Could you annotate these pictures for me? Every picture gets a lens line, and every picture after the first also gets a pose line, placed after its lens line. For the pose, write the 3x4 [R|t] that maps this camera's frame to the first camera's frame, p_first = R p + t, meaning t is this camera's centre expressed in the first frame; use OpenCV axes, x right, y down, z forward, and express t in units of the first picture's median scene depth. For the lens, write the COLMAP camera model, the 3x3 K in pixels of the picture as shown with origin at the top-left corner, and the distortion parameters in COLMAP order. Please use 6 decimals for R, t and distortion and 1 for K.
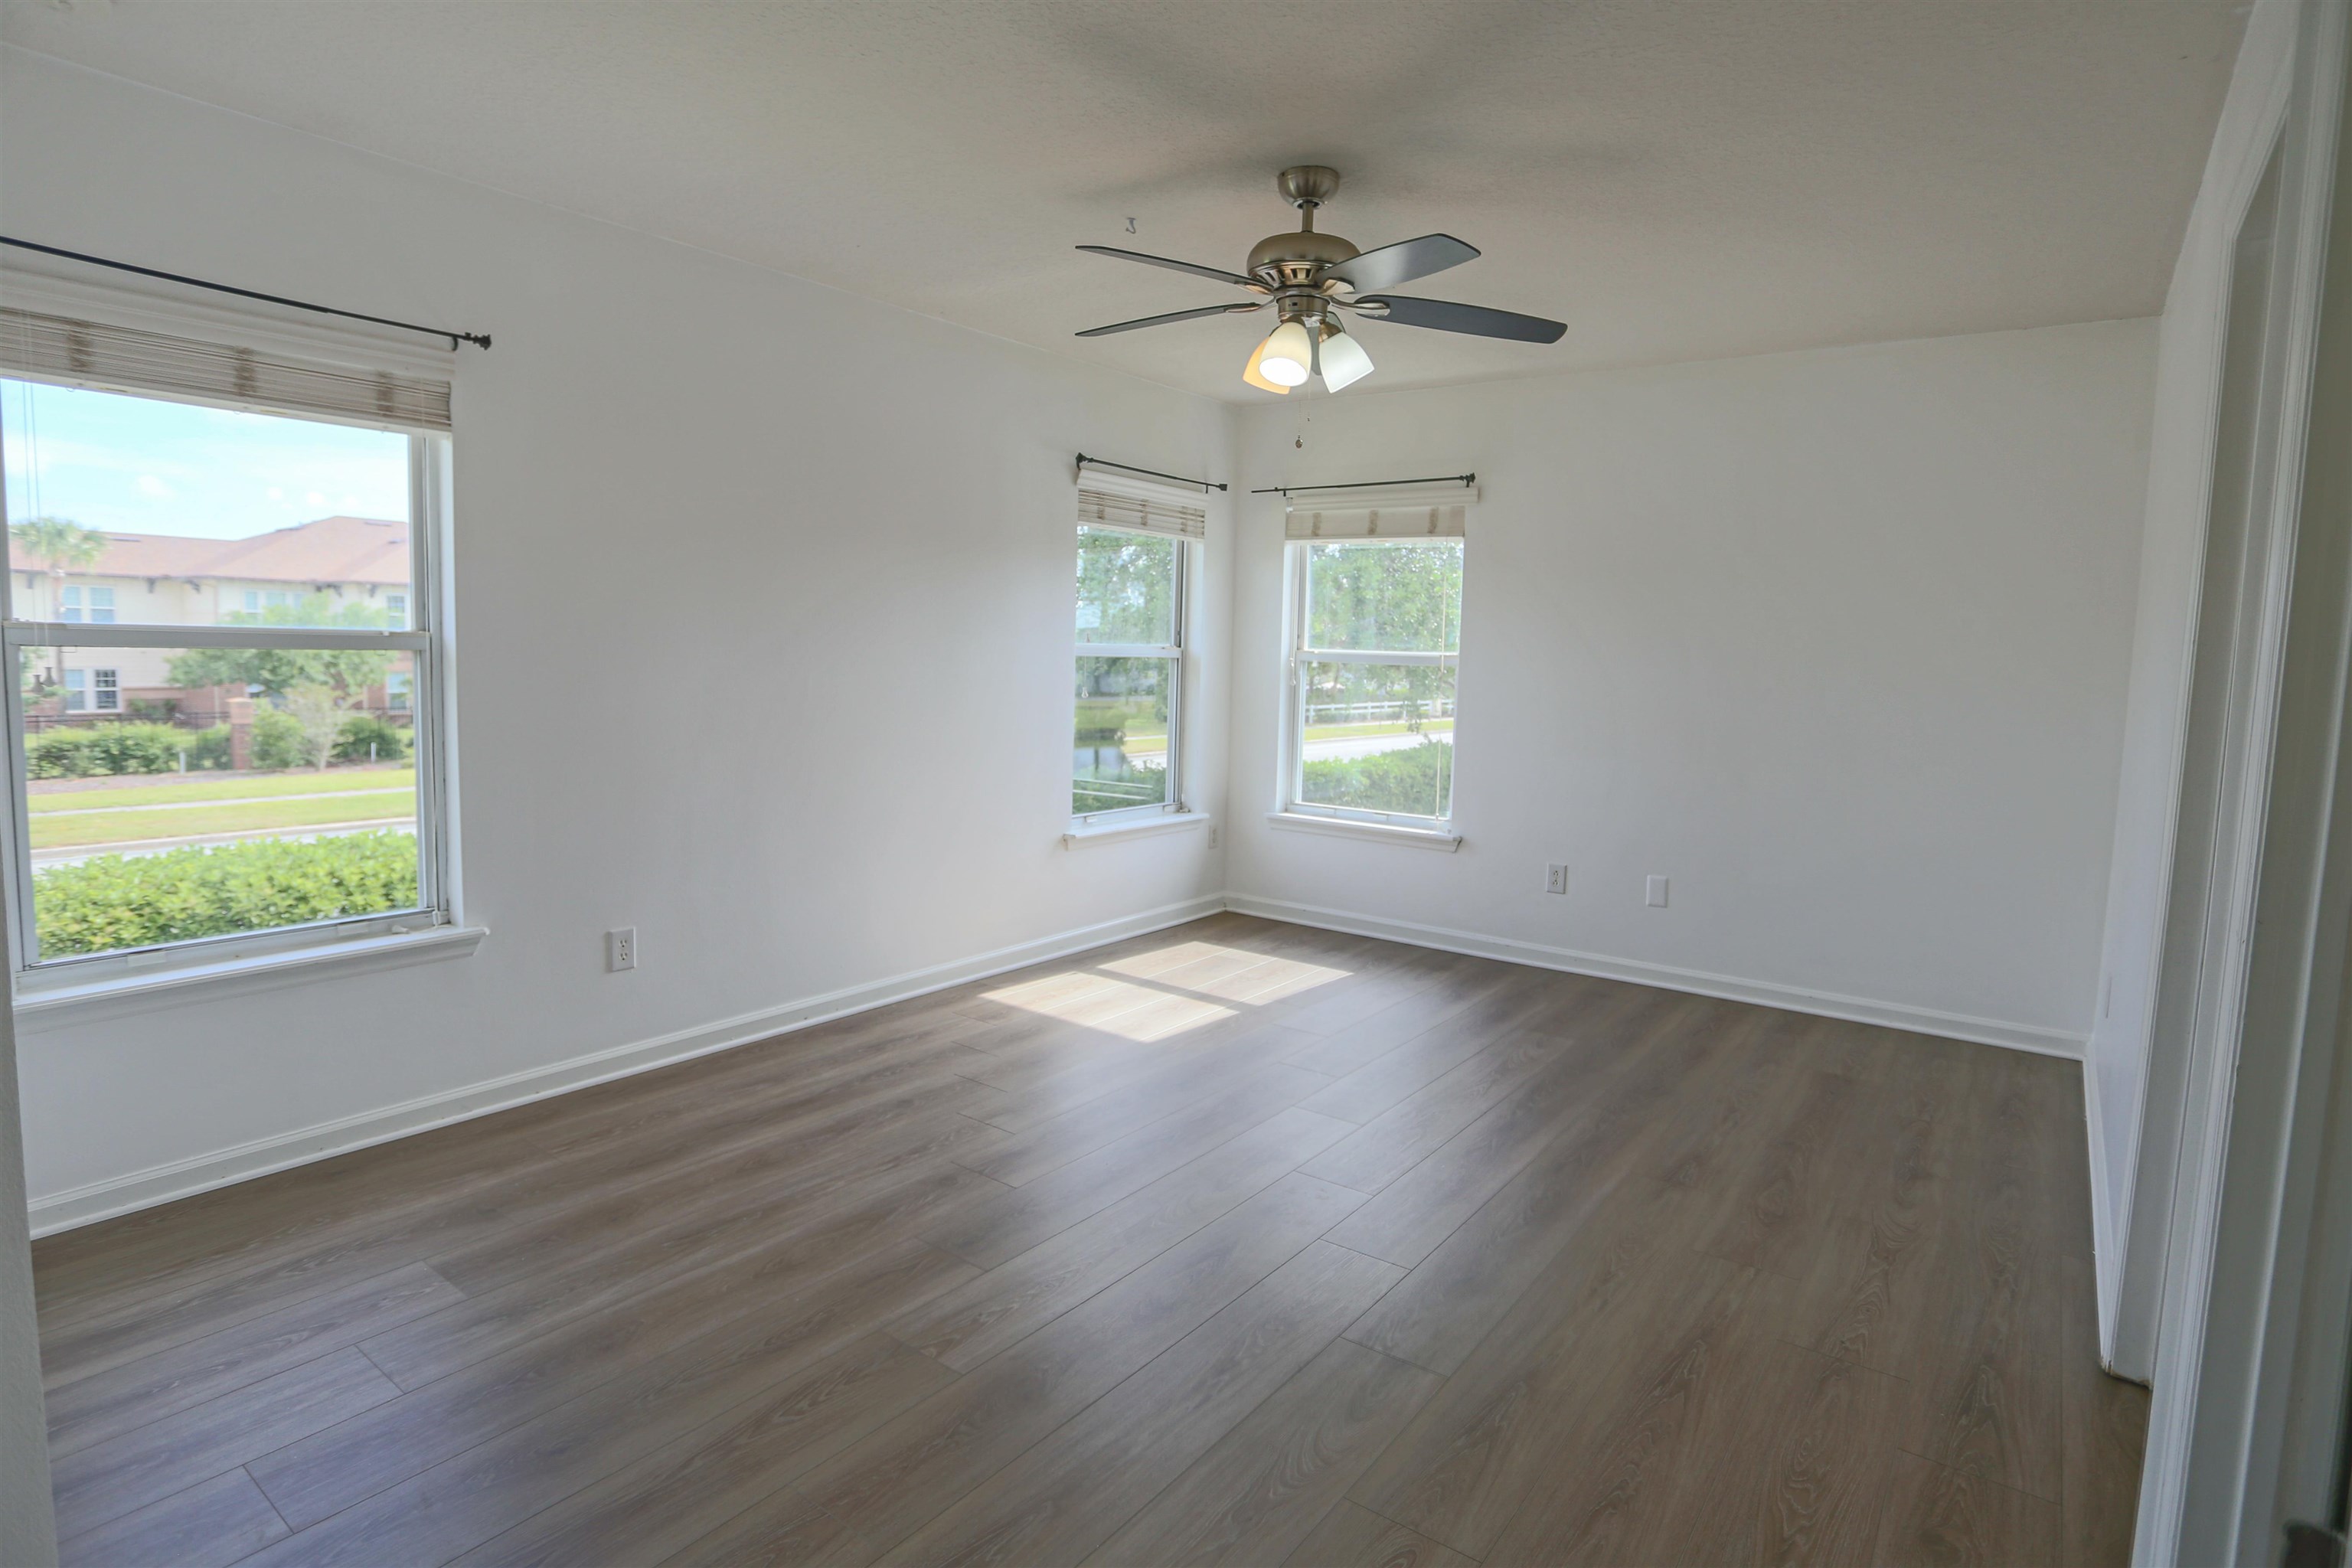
lens RADIAL K [[1218.9, 0, 1168.5], [0, 1218.9, 766.7], [0, 0, 1]] dist [-0.079862, 0.032224]
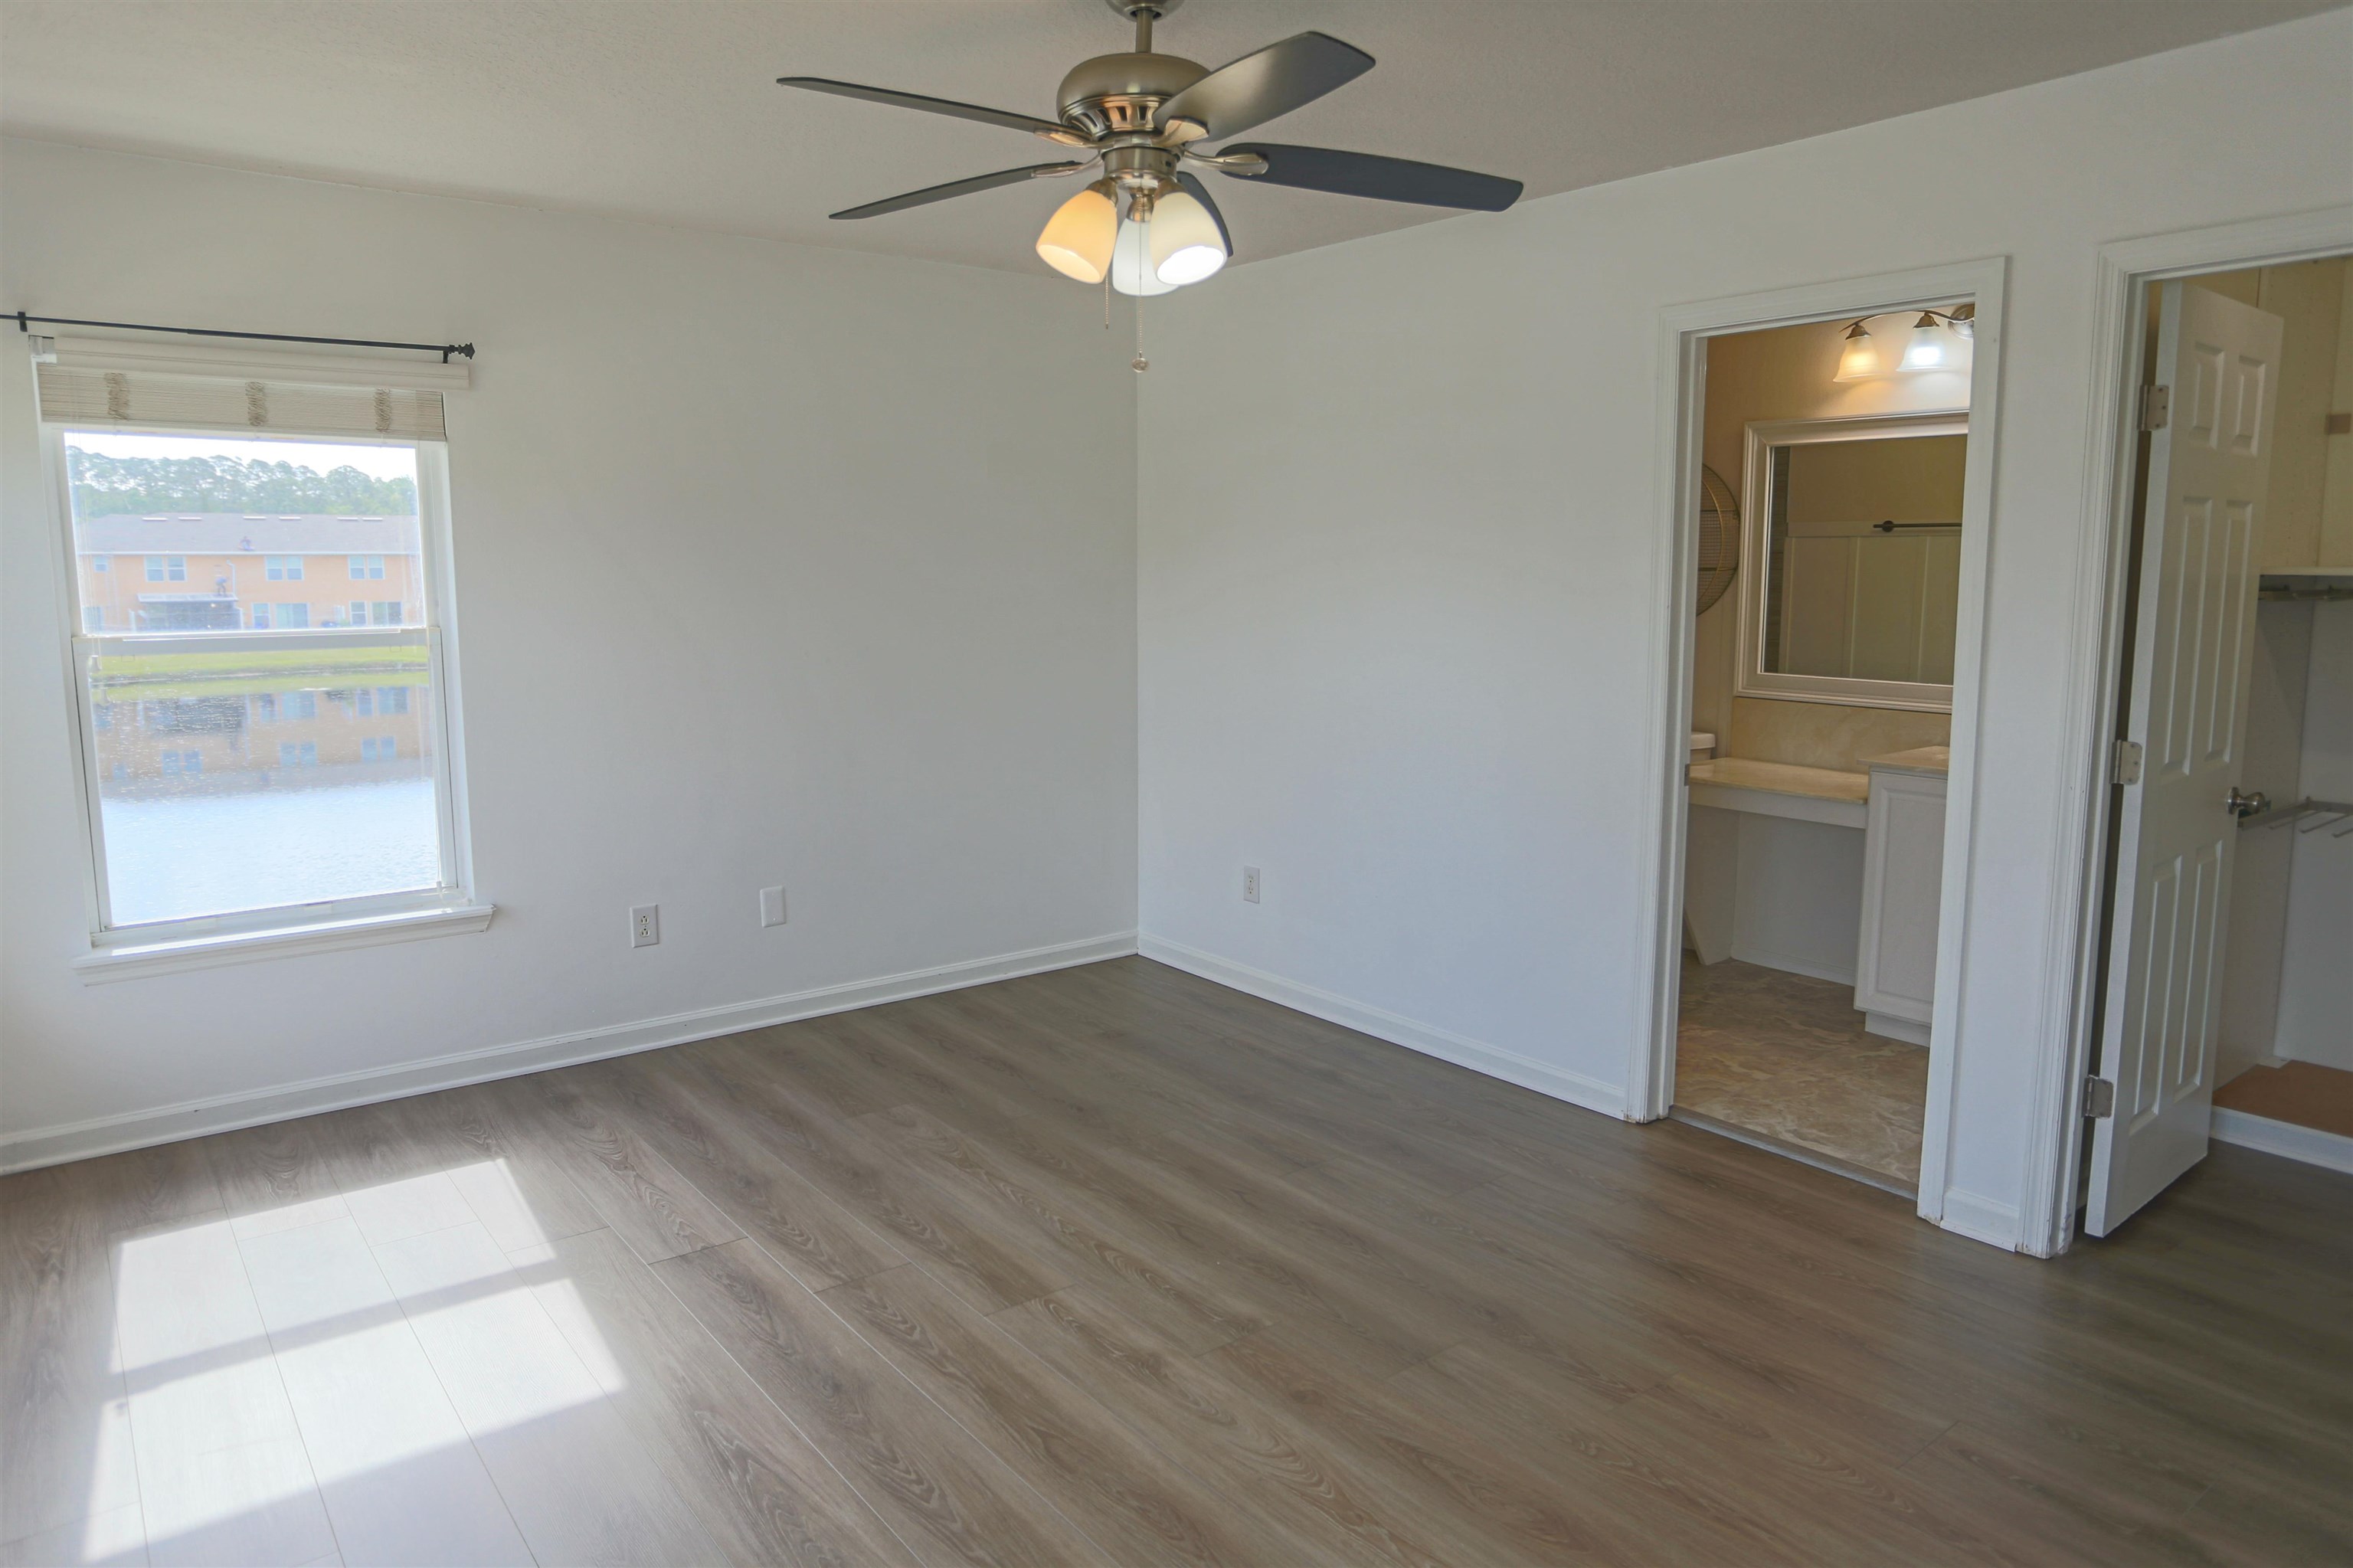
lens RADIAL K [[1481.1, 0, 1176.5], [0, 1481.1, 784.0], [0, 0, 1]] dist [-0.029744, 0.001446]
pose [[0.263262, -0.167444, 0.950082, -0.564919], [0.098316, 0.984351, 0.146242, -0.121058], [-0.959702, 0.054908, 0.275605, 0.587812]]
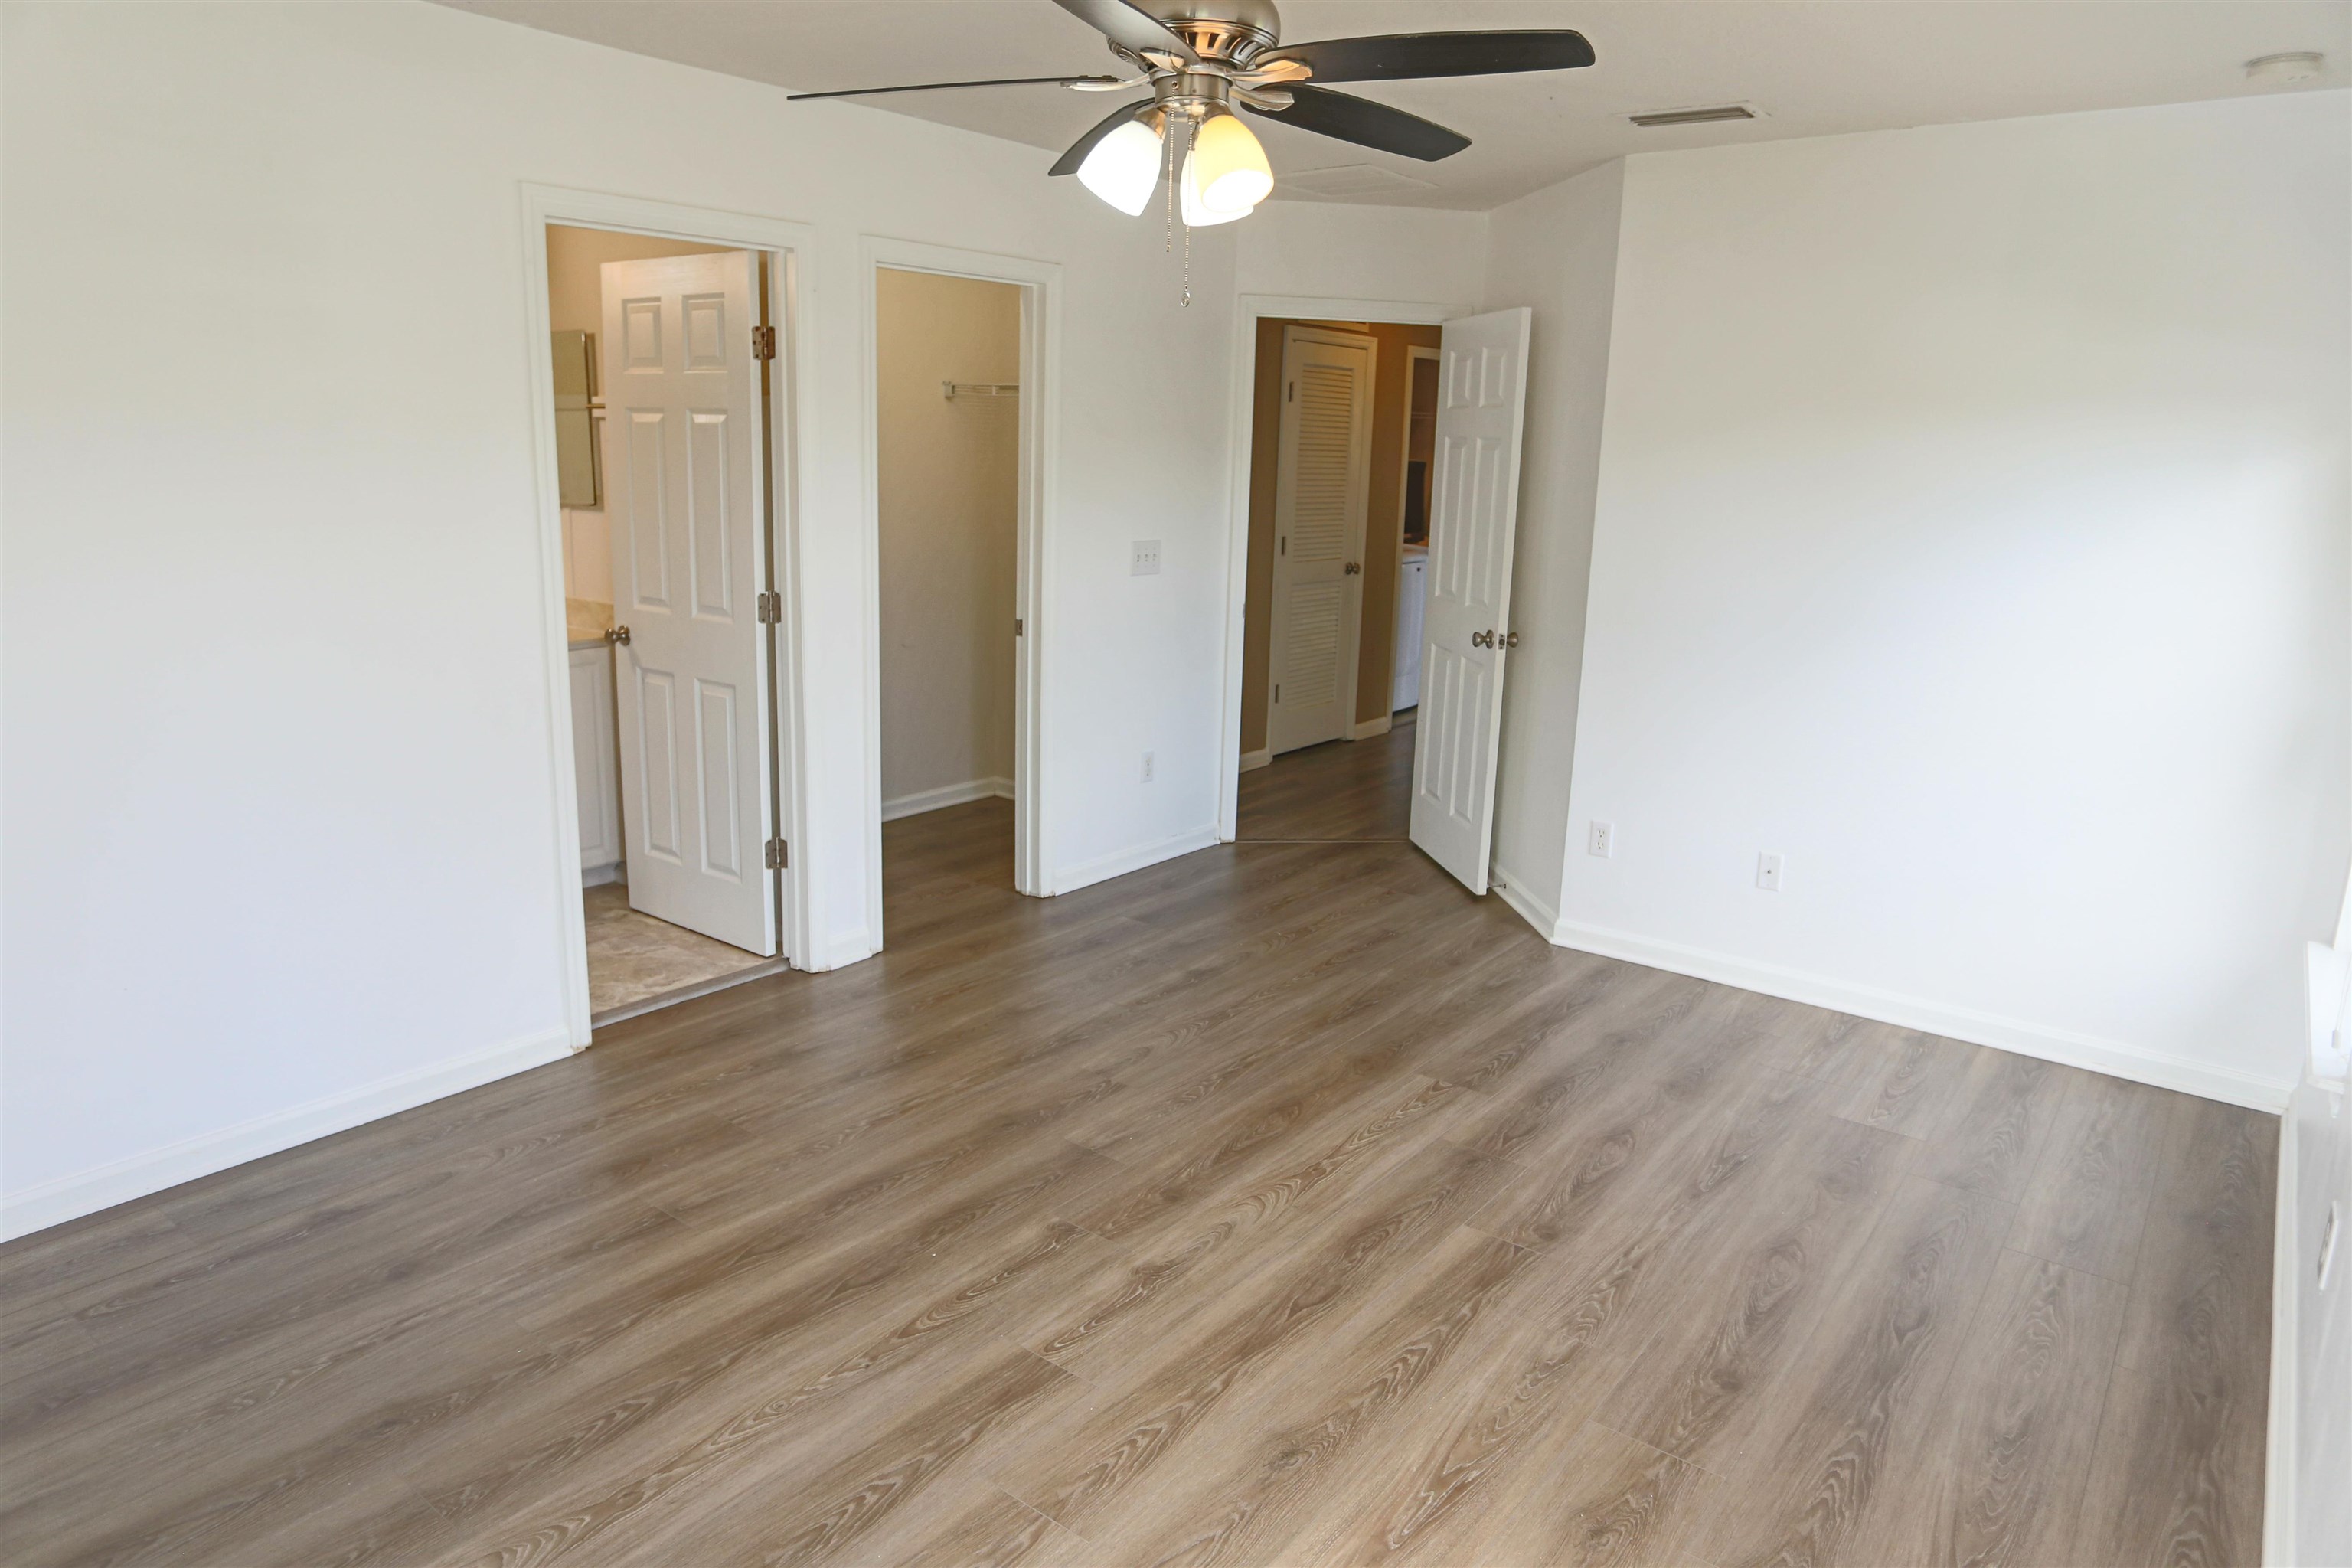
lens RADIAL K [[1479.2, 0, 1176.9], [0, 1479.2, 774.7], [0, 0, 1]] dist [-0.025443, 0.000976]
pose [[-0.998062, -0.062069, 0.004477, 0.073975], [-0.057624, 0.948954, 0.310107, -0.209437], [-0.023497, 0.309248, -0.950691, 1.453141]]
